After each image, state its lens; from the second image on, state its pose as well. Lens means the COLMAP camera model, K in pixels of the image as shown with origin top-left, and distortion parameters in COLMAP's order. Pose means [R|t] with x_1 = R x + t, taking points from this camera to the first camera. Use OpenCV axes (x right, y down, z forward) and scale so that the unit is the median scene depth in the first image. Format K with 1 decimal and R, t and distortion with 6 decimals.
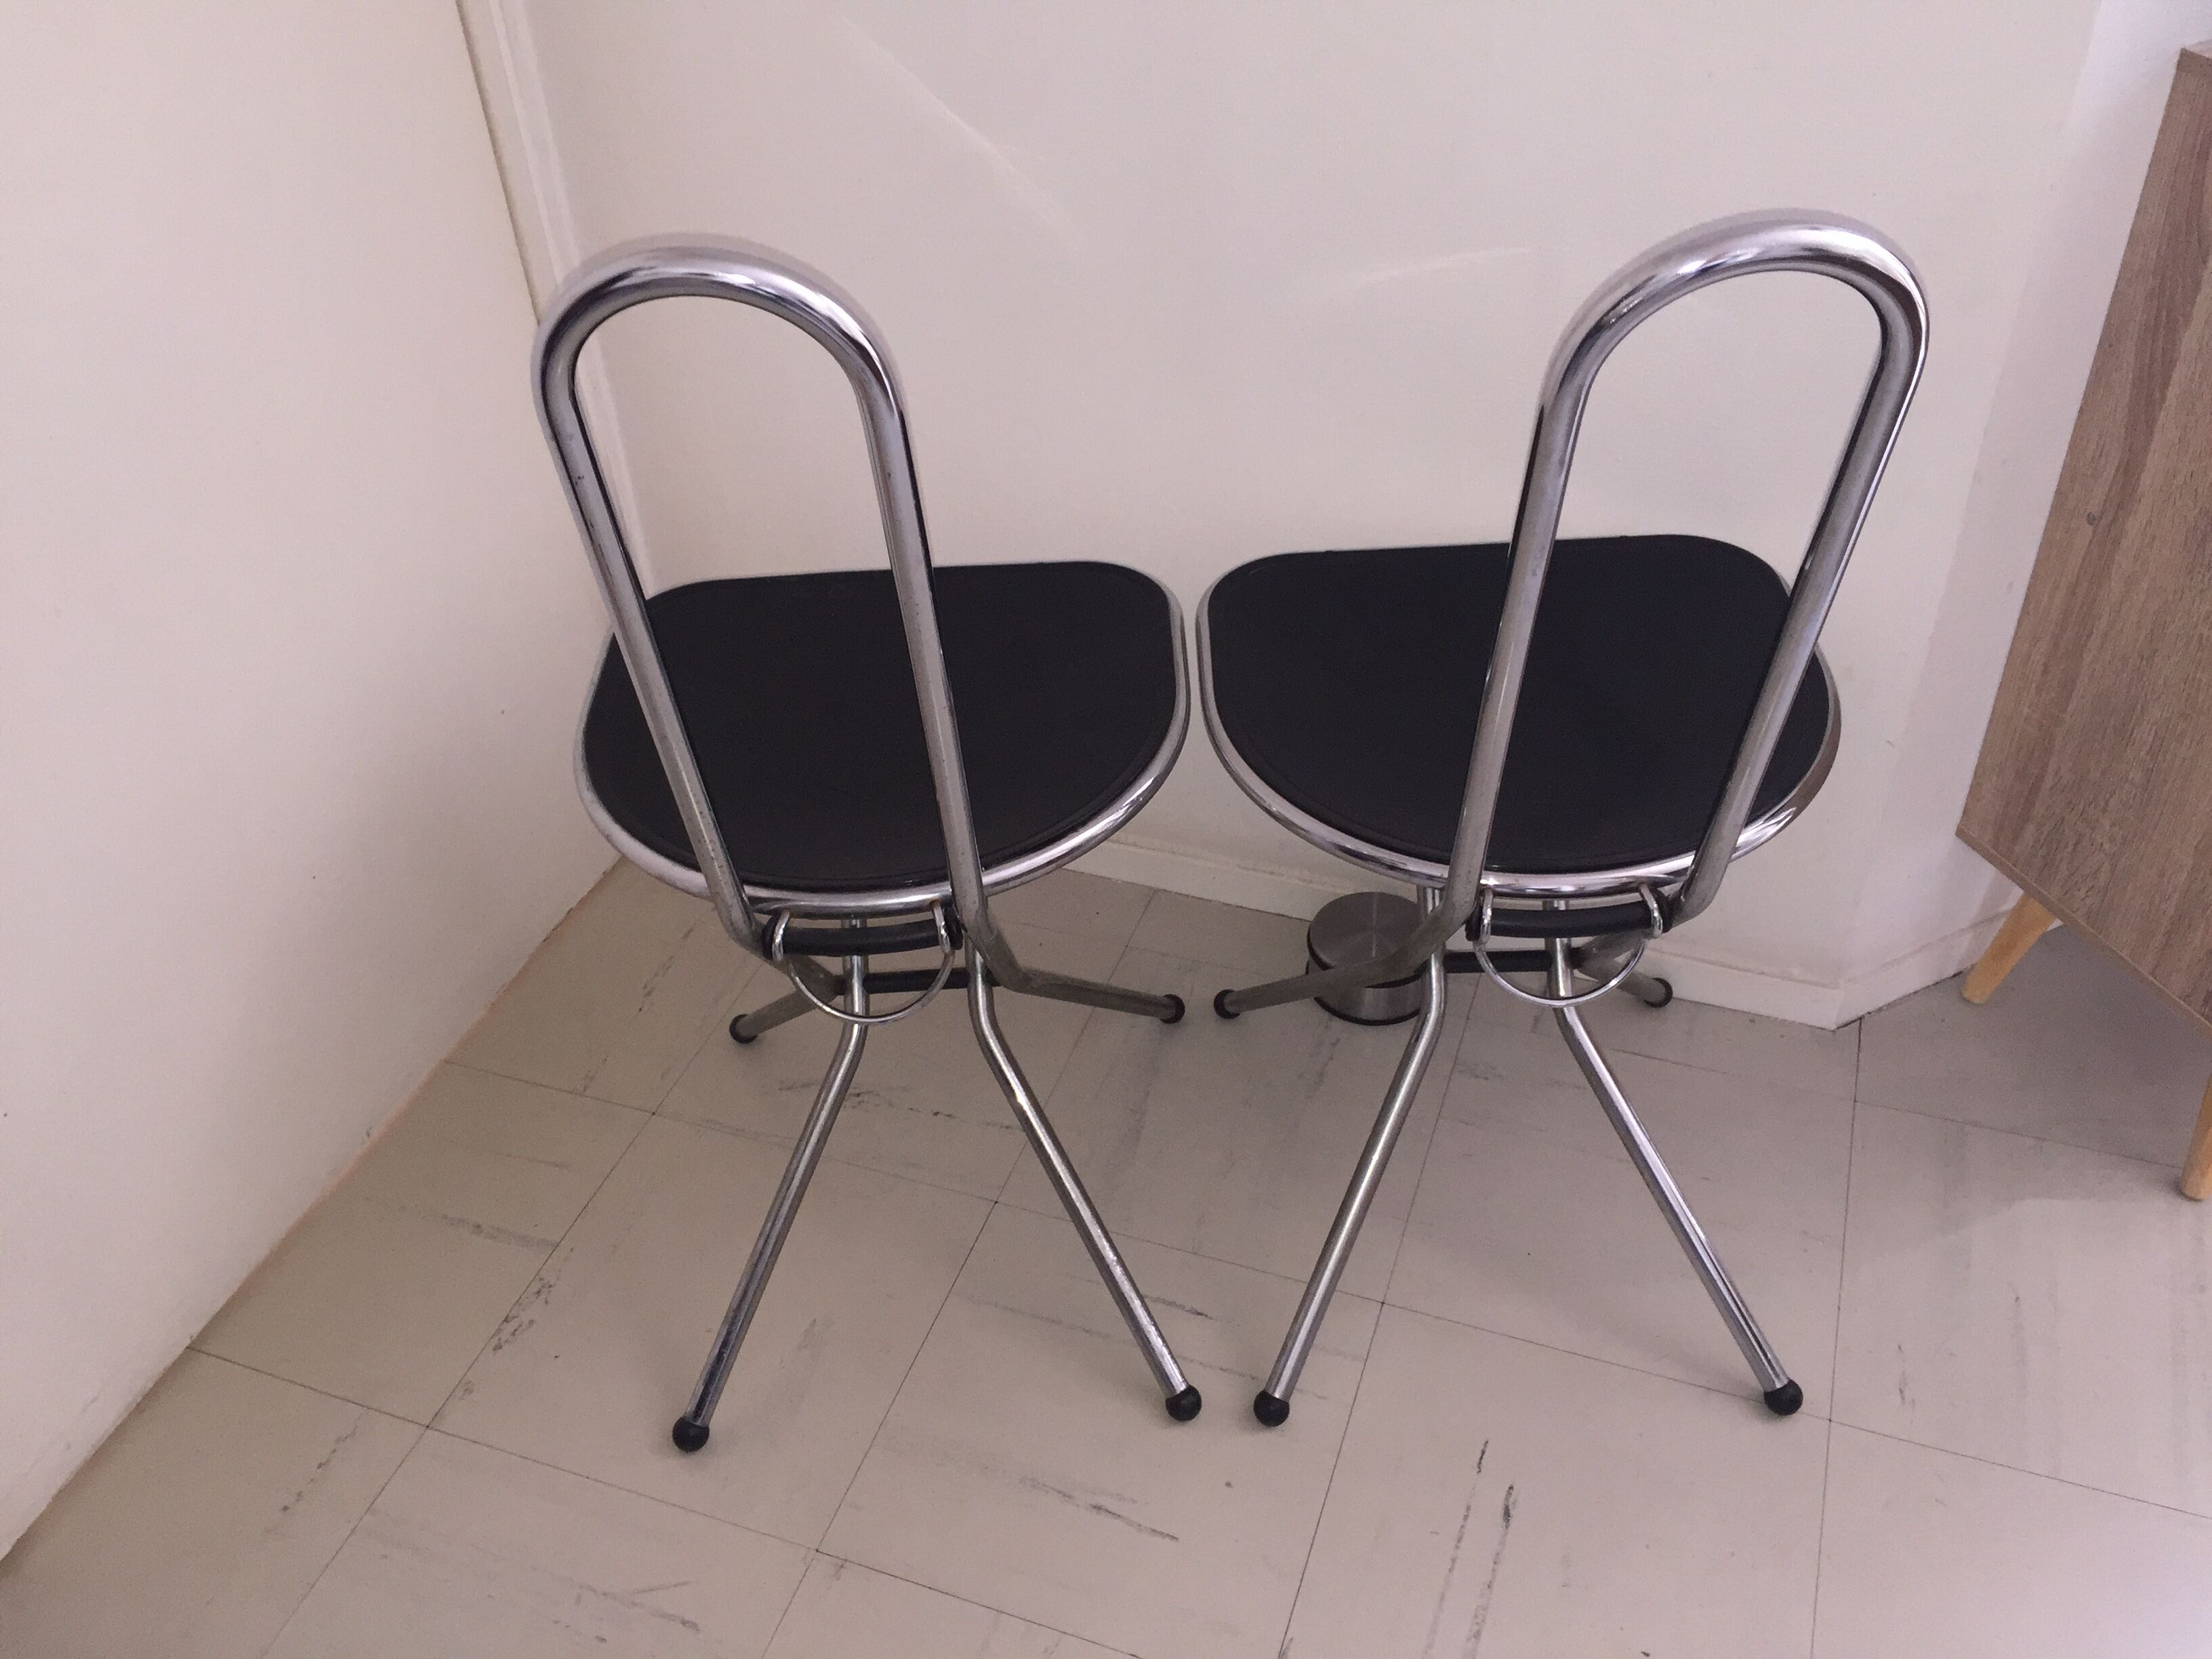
lens RADIAL K [[1889.5, 0, 1136.7], [0, 1889.5, 835.0], [0, 0, 1]] dist [0.077959, -0.128921]
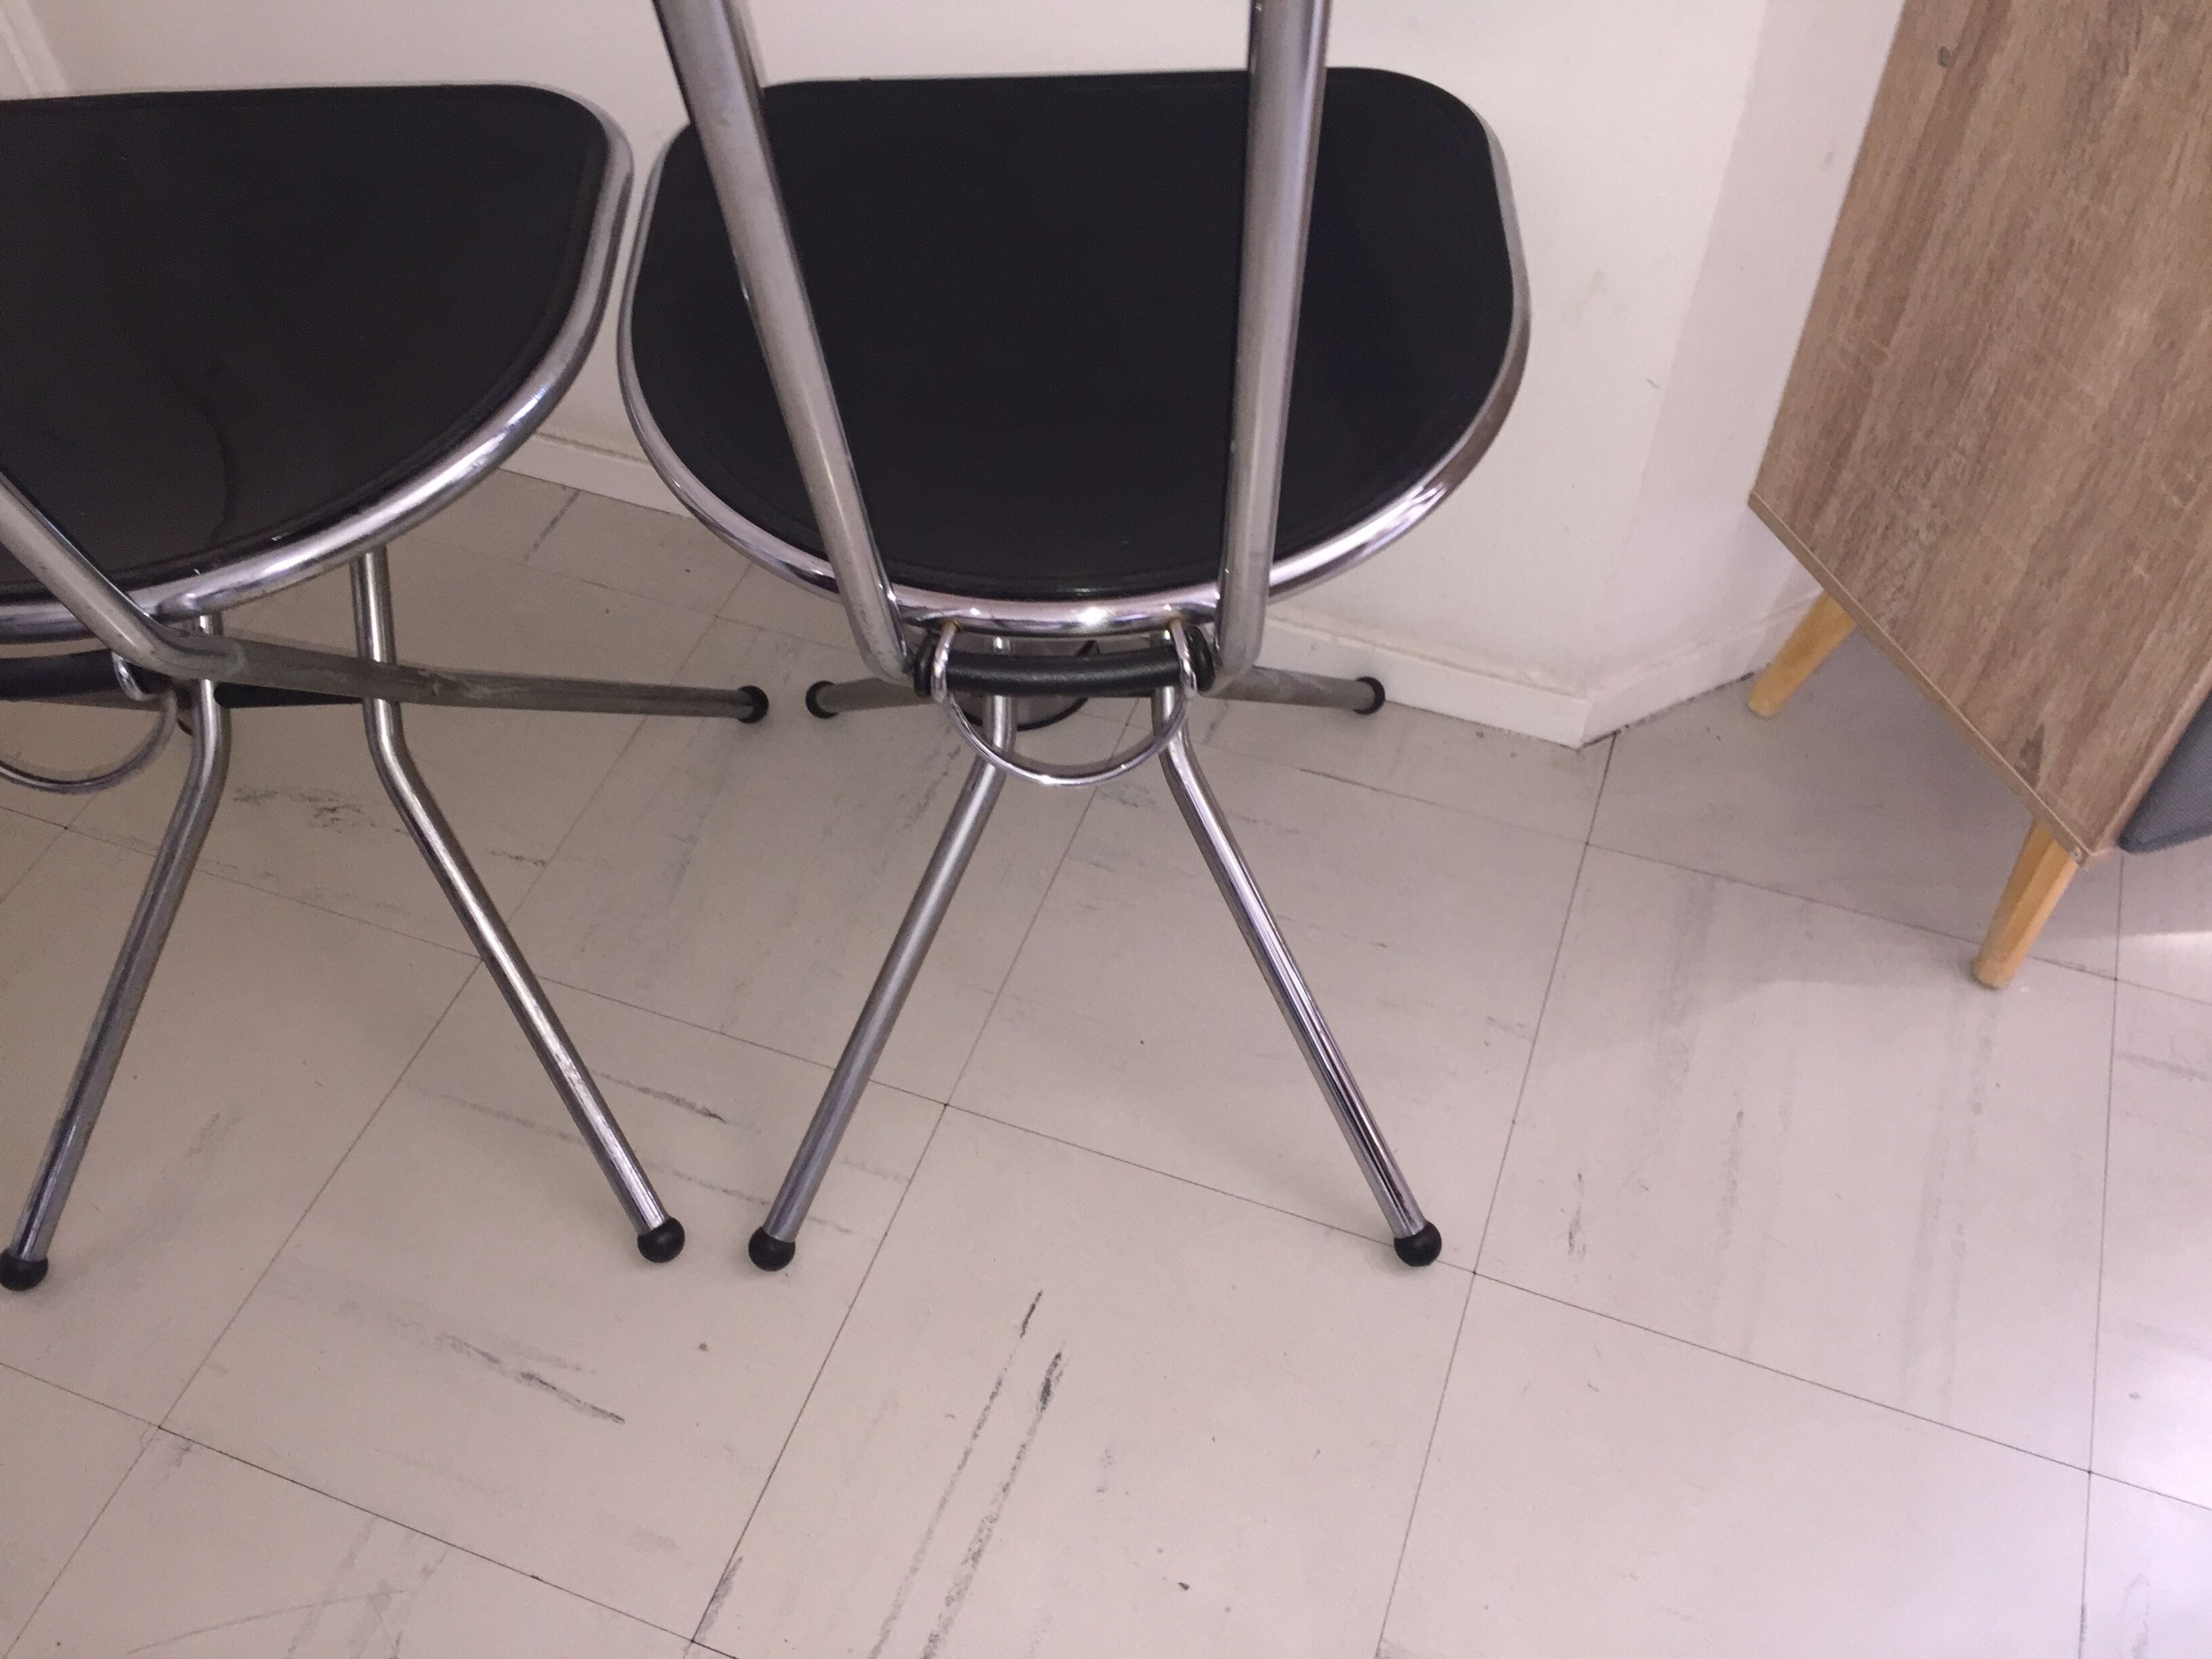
lens RADIAL K [[1889.5, 0, 1119.5], [0, 1889.5, 845.0], [0, 0, 1]] dist [0.077959, -0.128921]
pose [[0.999741, 0.017386, 0.014664, 0.193294], [-0.020253, 0.973887, 0.226127, -0.038517], [-0.010350, -0.226366, 0.973987, 0.265434]]
